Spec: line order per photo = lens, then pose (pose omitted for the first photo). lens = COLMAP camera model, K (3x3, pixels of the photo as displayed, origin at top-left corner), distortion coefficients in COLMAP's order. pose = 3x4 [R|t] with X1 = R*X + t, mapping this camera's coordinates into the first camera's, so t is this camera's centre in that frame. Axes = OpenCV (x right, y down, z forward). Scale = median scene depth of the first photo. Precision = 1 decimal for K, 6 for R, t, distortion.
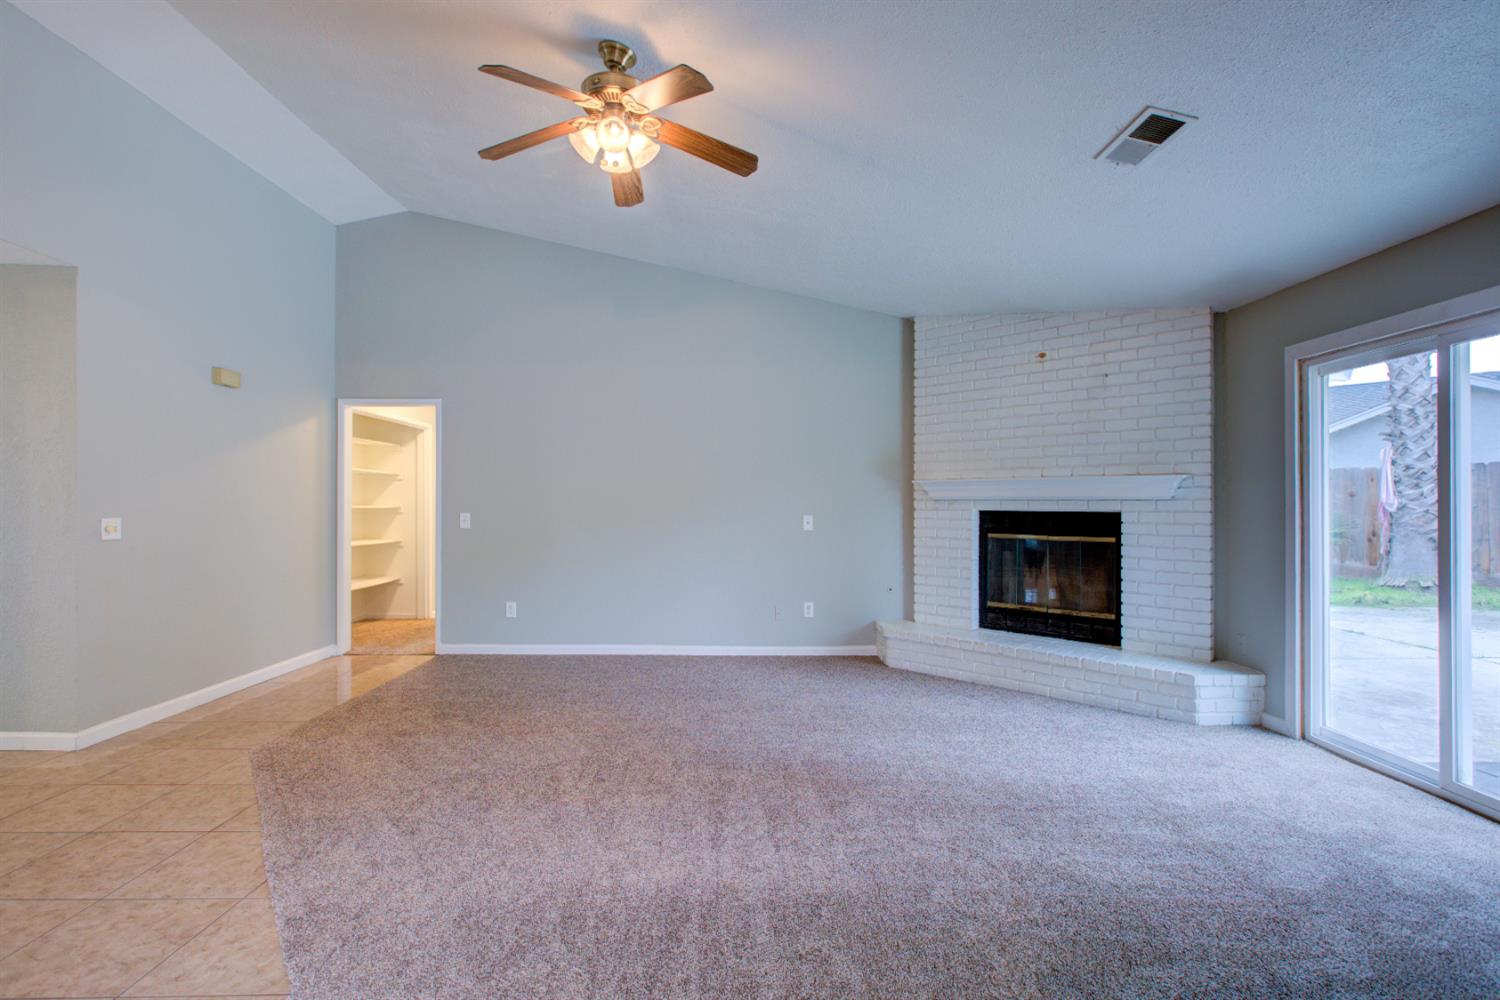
lens RADIAL K [[696.3, 0, 754.0], [0, 696.3, 501.8], [0, 0, 1]] dist [-0.003580, 0.001041]
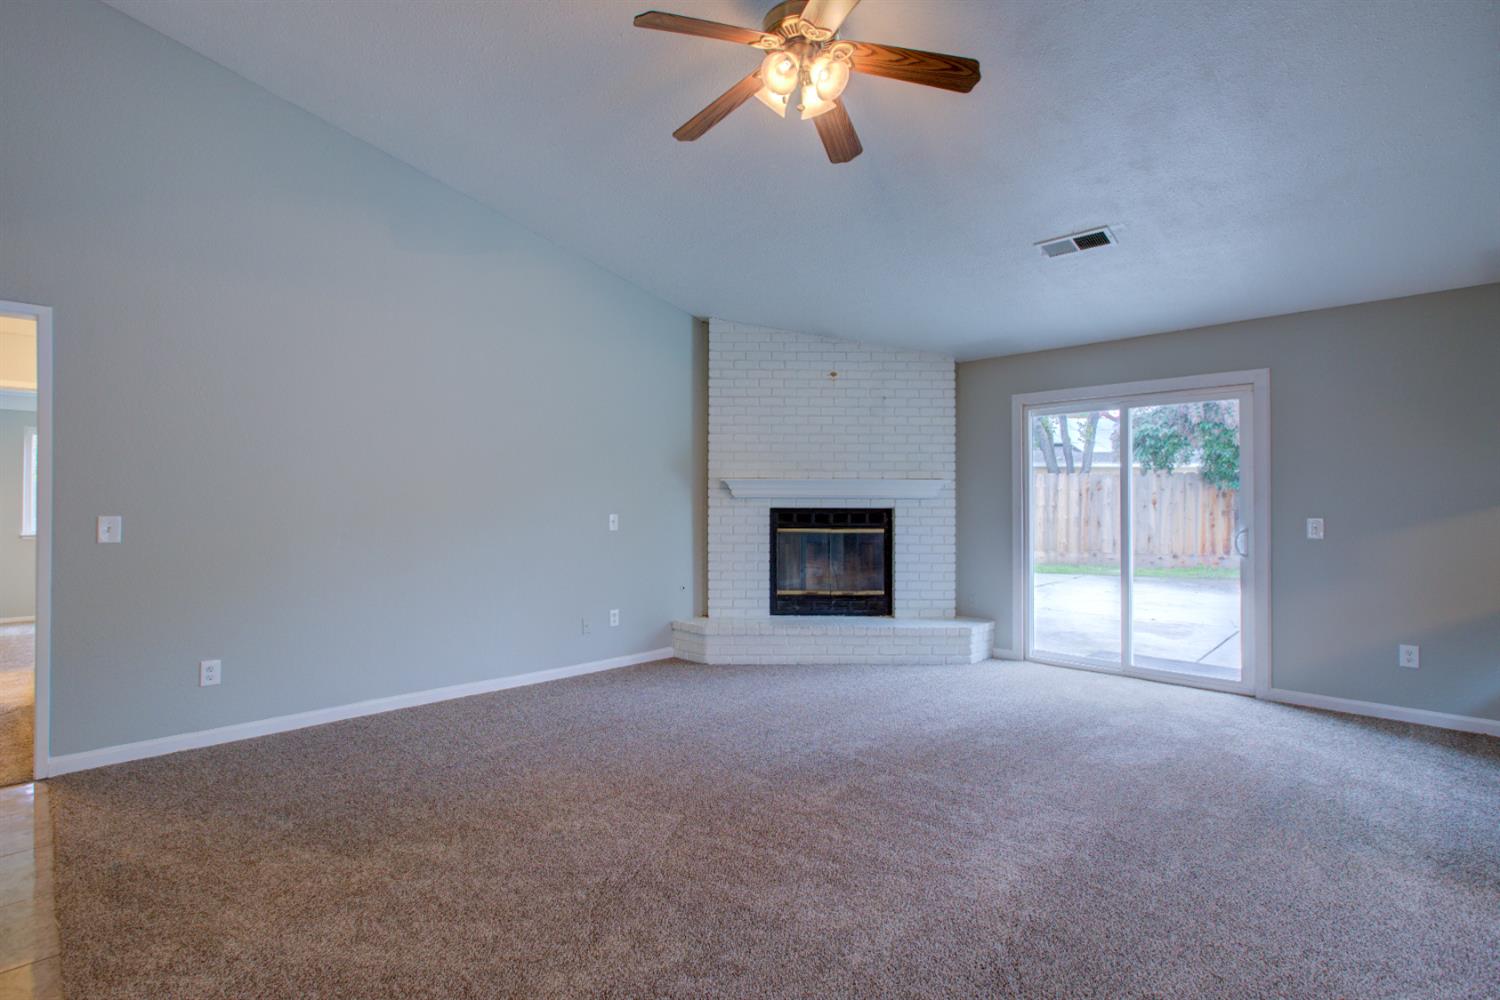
lens RADIAL K [[707.6, 0, 752.9], [0, 707.6, 496.5], [0, 0, 1]] dist [-0.005594, 0.000046]
pose [[0.710162, 0.006154, 0.704012, -0.505555], [-0.003462, 0.999980, -0.005248, 0.001086], [-0.704030, 0.001290, 0.710169, 0.247591]]
